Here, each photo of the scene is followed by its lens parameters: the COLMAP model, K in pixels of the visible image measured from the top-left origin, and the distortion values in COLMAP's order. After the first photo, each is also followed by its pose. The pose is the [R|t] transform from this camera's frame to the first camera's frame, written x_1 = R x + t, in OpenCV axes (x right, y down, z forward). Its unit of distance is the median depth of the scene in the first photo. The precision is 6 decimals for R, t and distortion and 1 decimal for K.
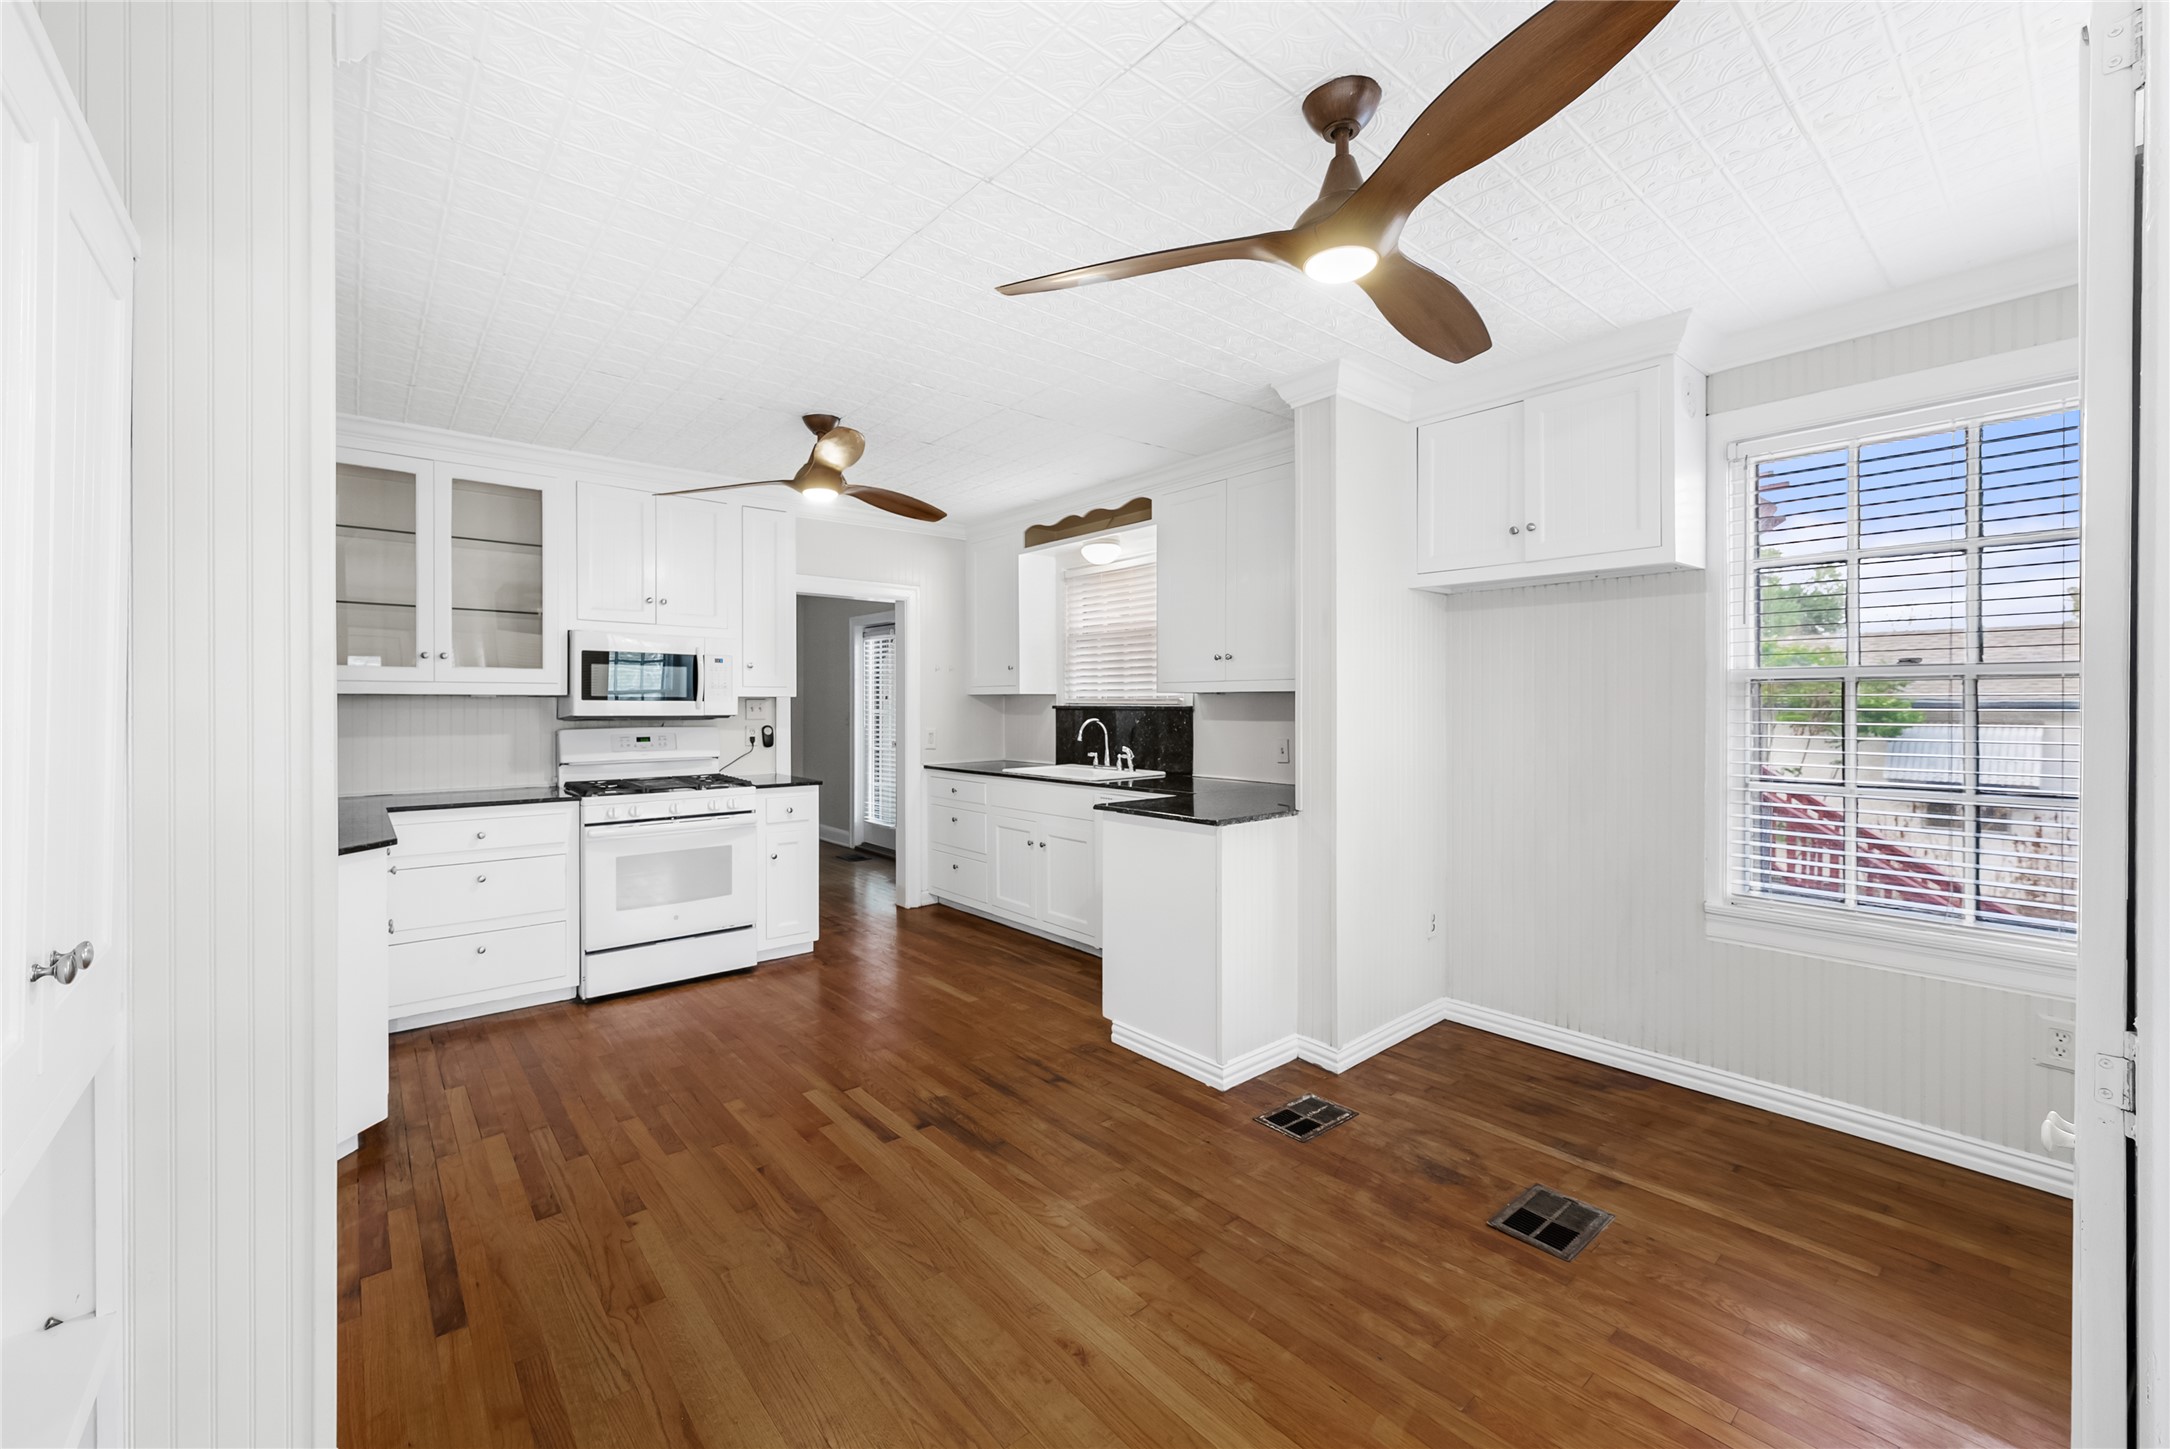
lens RADIAL K [[858.0, 0, 1080.7], [0, 858.0, 706.6], [0, 0, 1]] dist [0.000029, -0.000249]
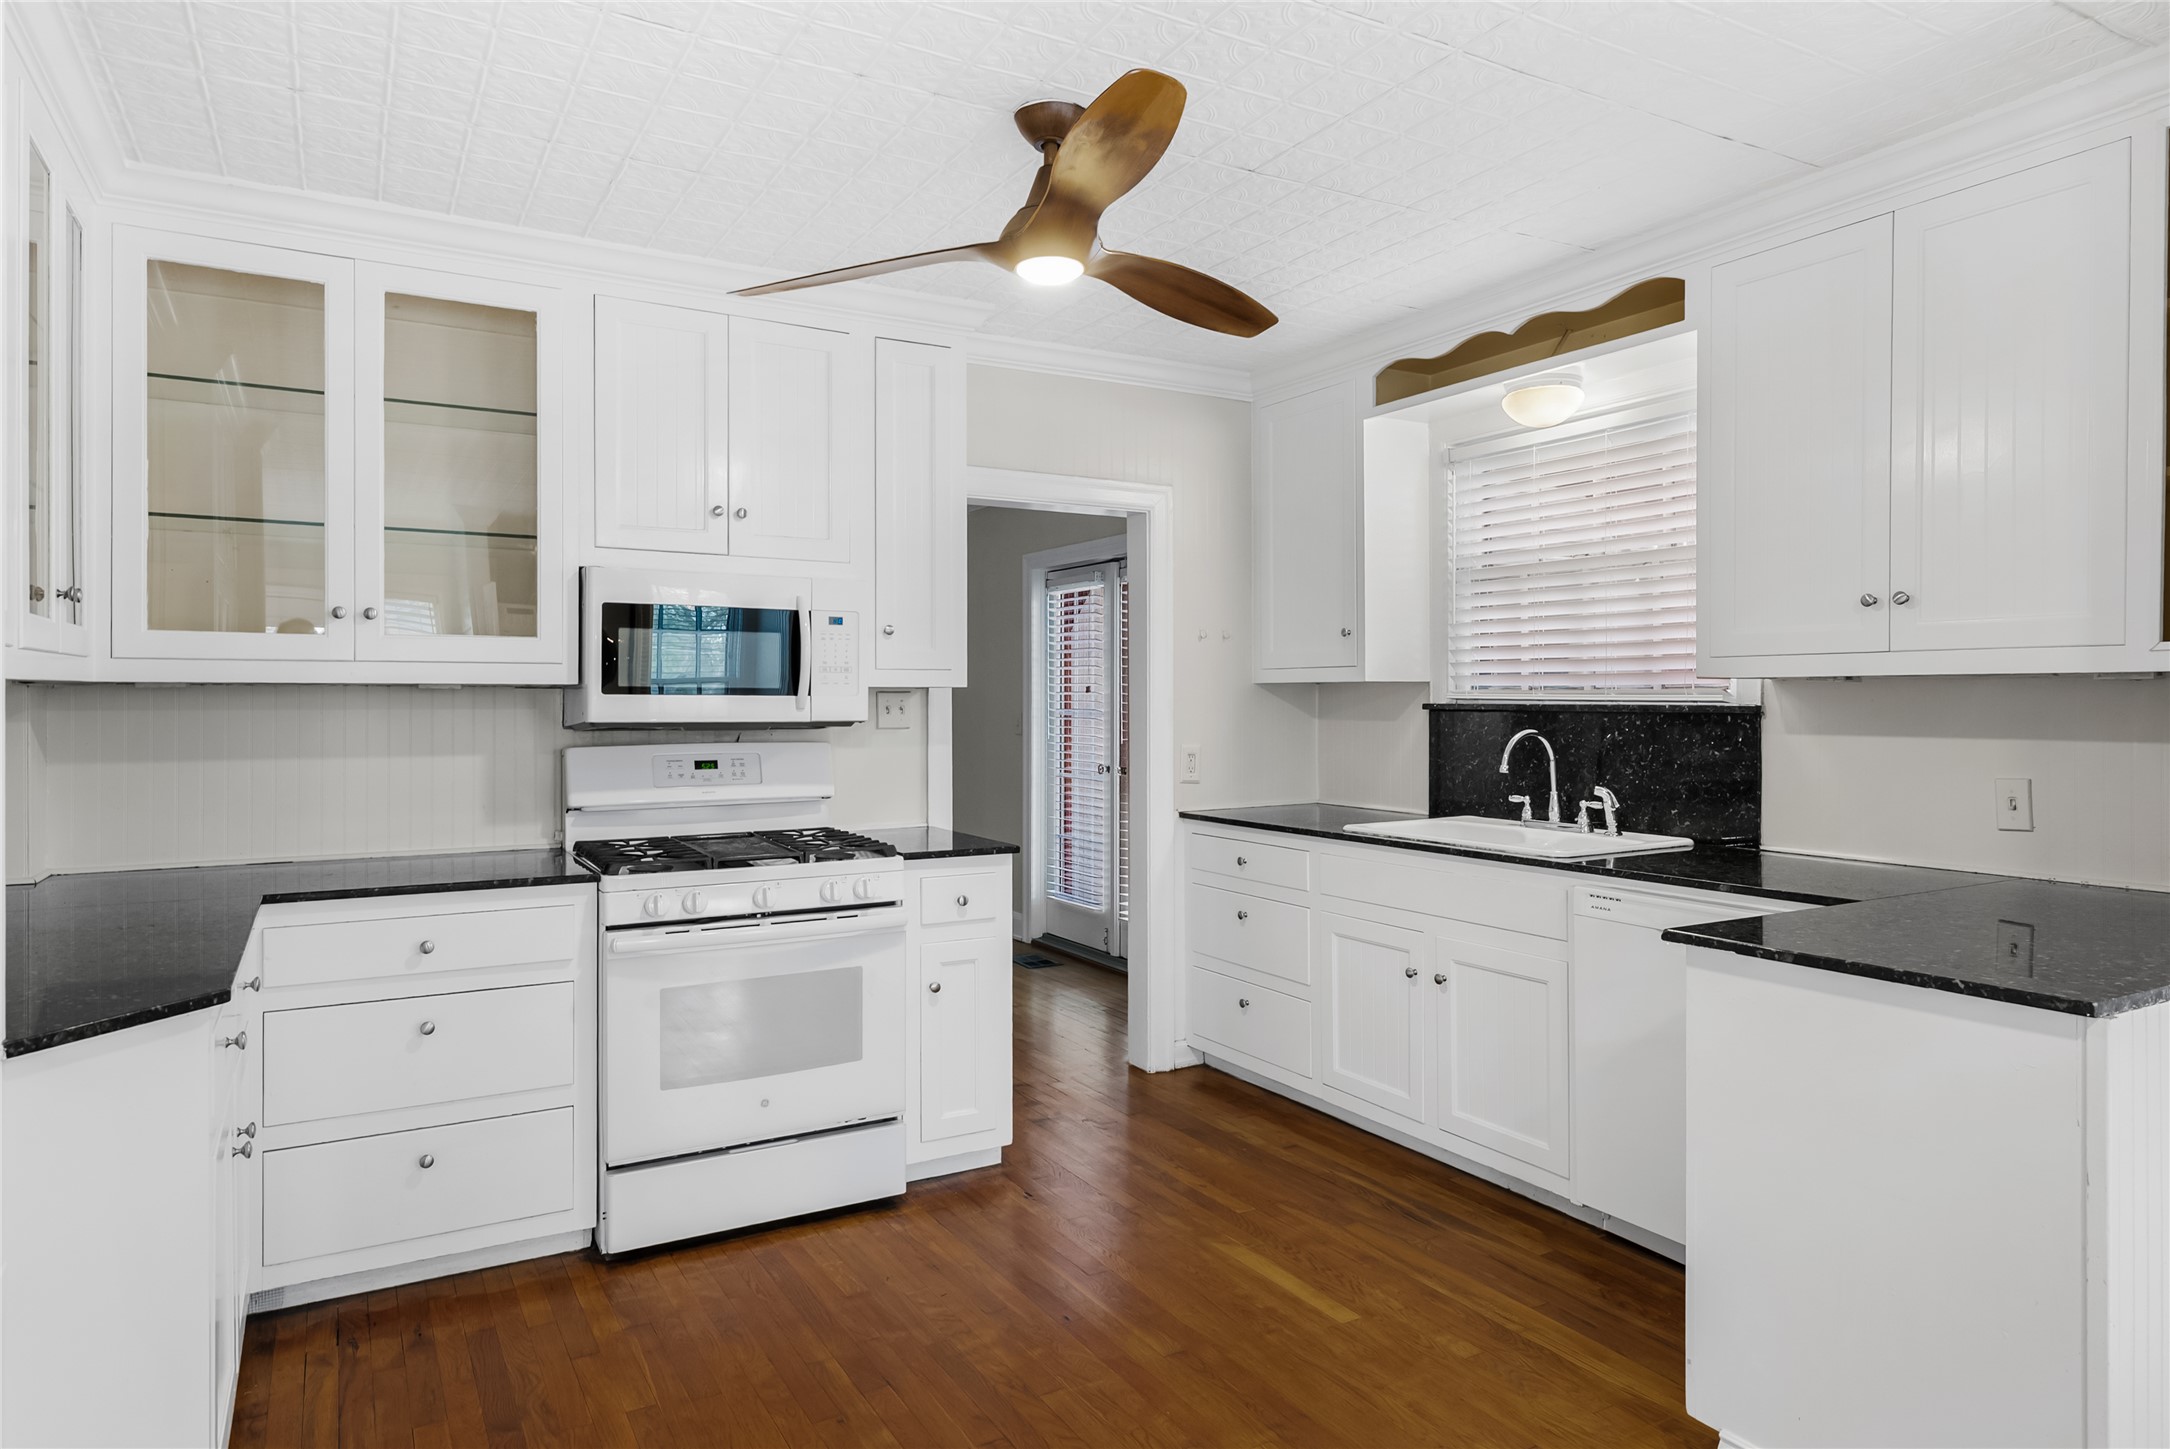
lens RADIAL K [[1295.9, 0, 1085.0], [0, 1295.9, 702.3], [0, 0, 1]] dist [0.005839, -0.002910]
pose [[0.984048, 0.000446, -0.177901, -0.126394], [-0.000553, 1.000000, -0.000552, -0.001857], [0.177901, 0.000641, 0.984048, 0.231550]]
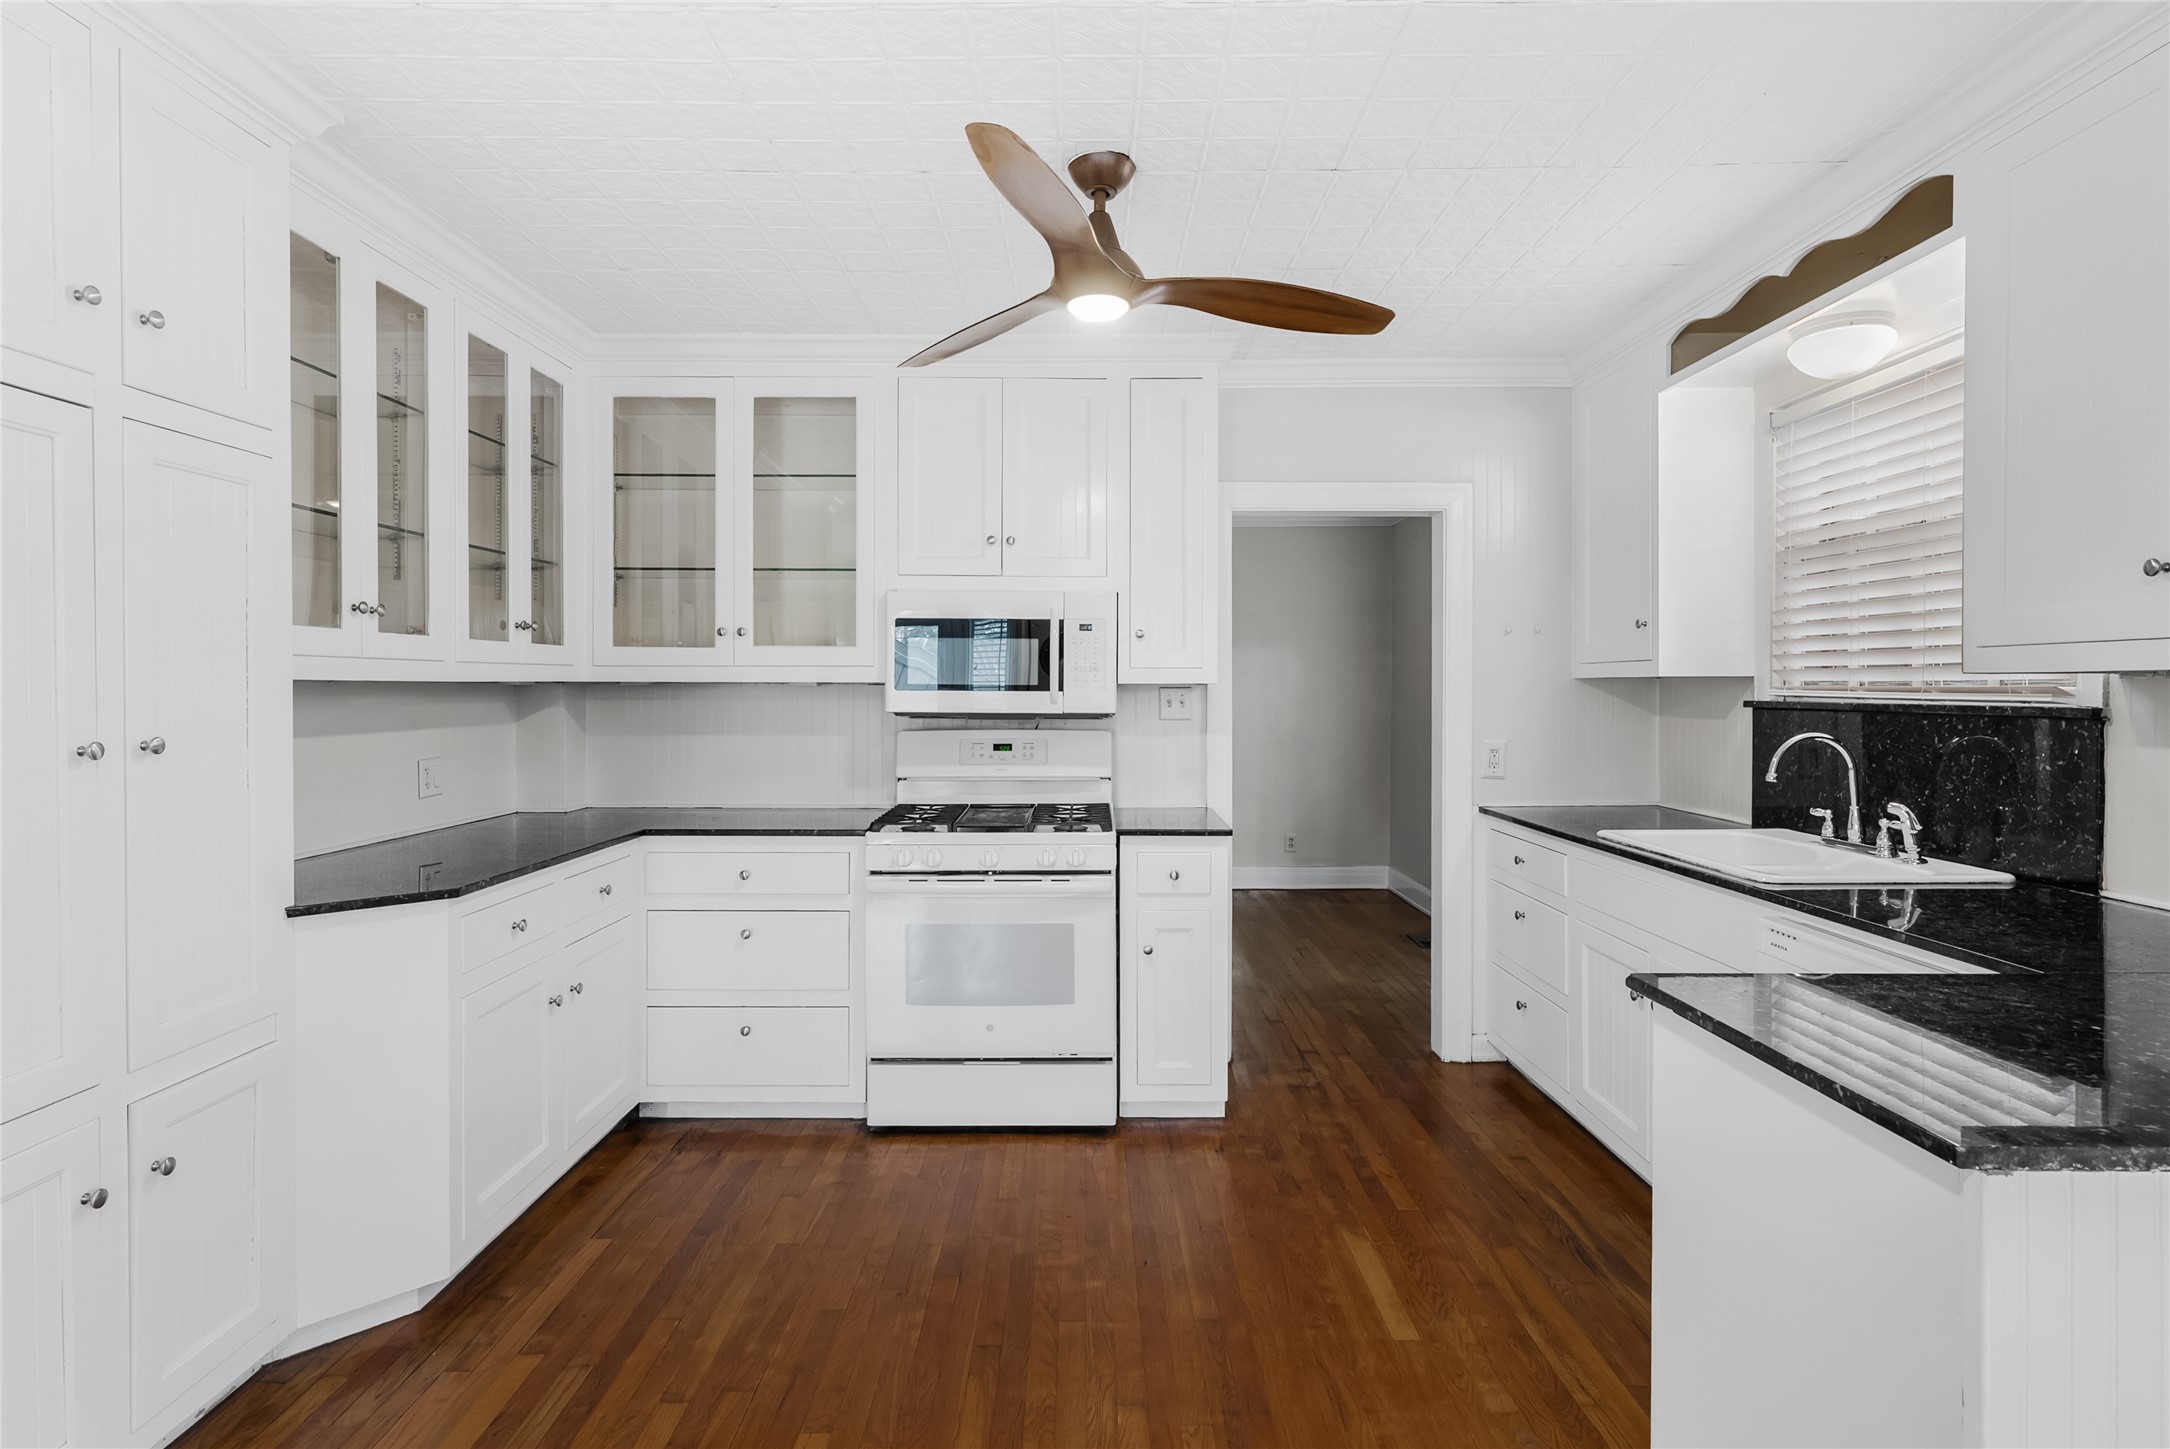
lens RADIAL K [[1134.7, 0, 1075.0], [0, 1134.7, 698.7], [0, 0, 1]] dist [0.004117, -0.002115]
pose [[0.763965, 0.007387, -0.645216, 0.118902], [-0.003589, 0.999968, 0.007198, -0.007112], [0.645248, -0.003183, 0.763966, 0.370461]]
